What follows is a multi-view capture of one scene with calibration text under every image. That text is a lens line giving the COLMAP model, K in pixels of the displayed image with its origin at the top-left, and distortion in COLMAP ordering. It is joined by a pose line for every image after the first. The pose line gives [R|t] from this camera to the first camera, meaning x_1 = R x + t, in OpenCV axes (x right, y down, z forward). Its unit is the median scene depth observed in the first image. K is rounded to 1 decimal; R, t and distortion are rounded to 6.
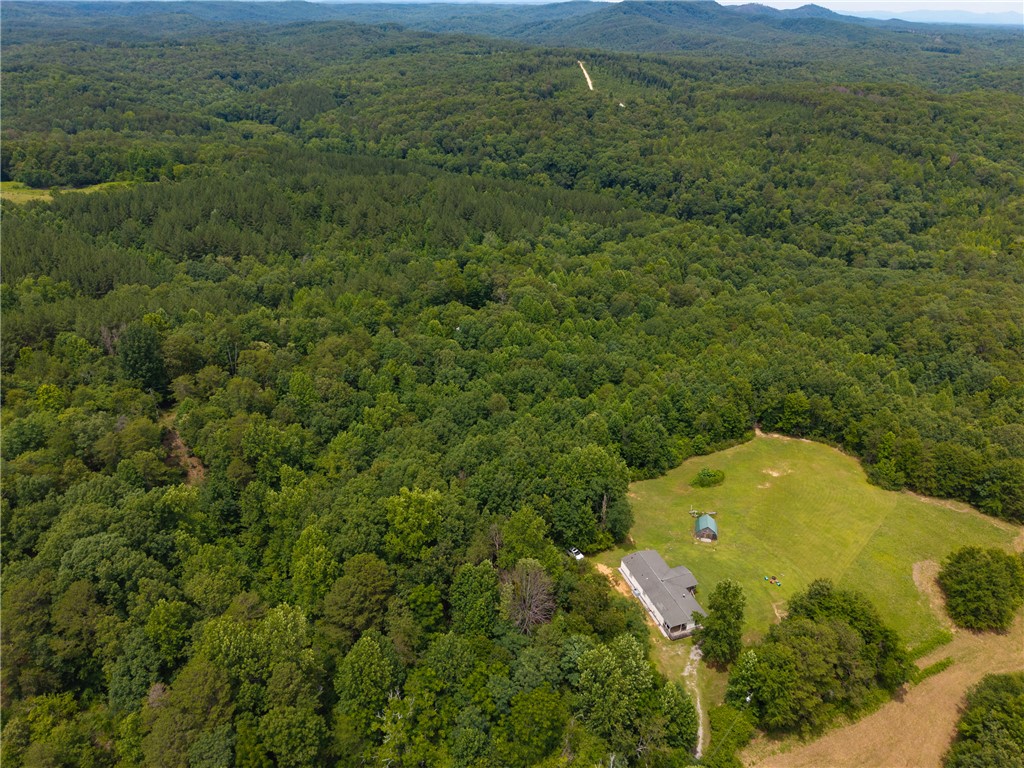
lens RADIAL K [[660.9, 0, 510.8], [0, 660.9, 401.9], [0, 0, 1]] dist [-0.008734, -0.002488]
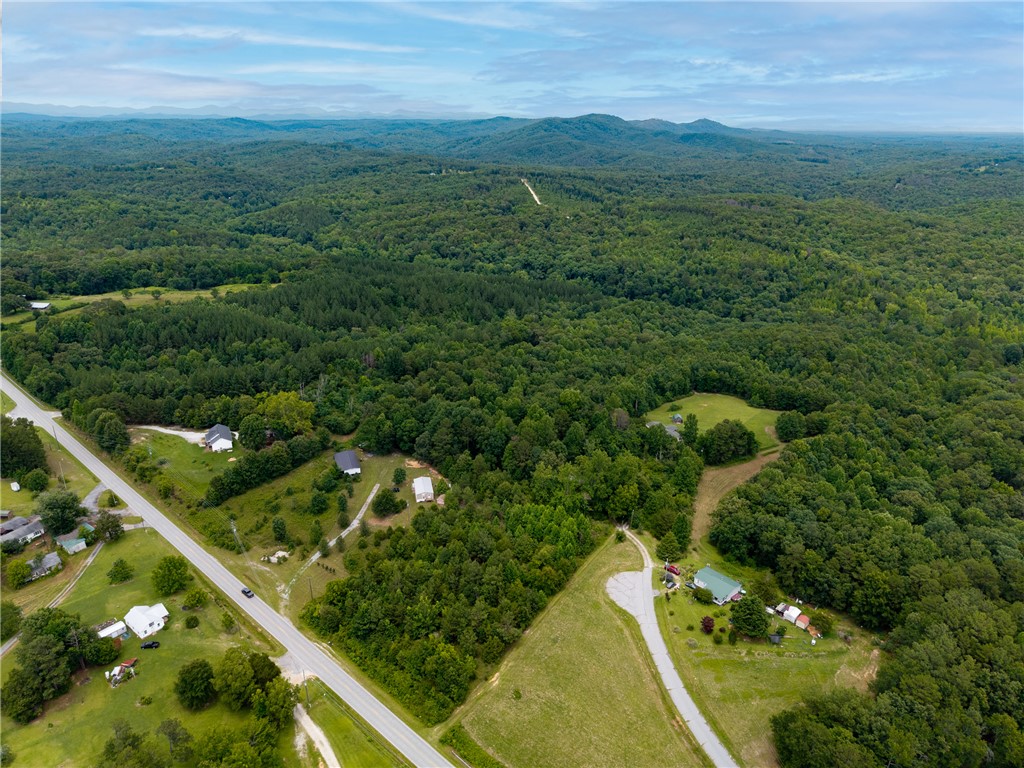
lens RADIAL K [[660.9, 0, 510.8], [0, 660.9, 401.9], [0, 0, 1]] dist [-0.008734, -0.002488]
pose [[0.993959, -0.047319, 0.099032, -0.122025], [0.060249, 0.989425, -0.131941, 0.096981], [-0.091742, 0.137110, 0.986298, -0.293490]]
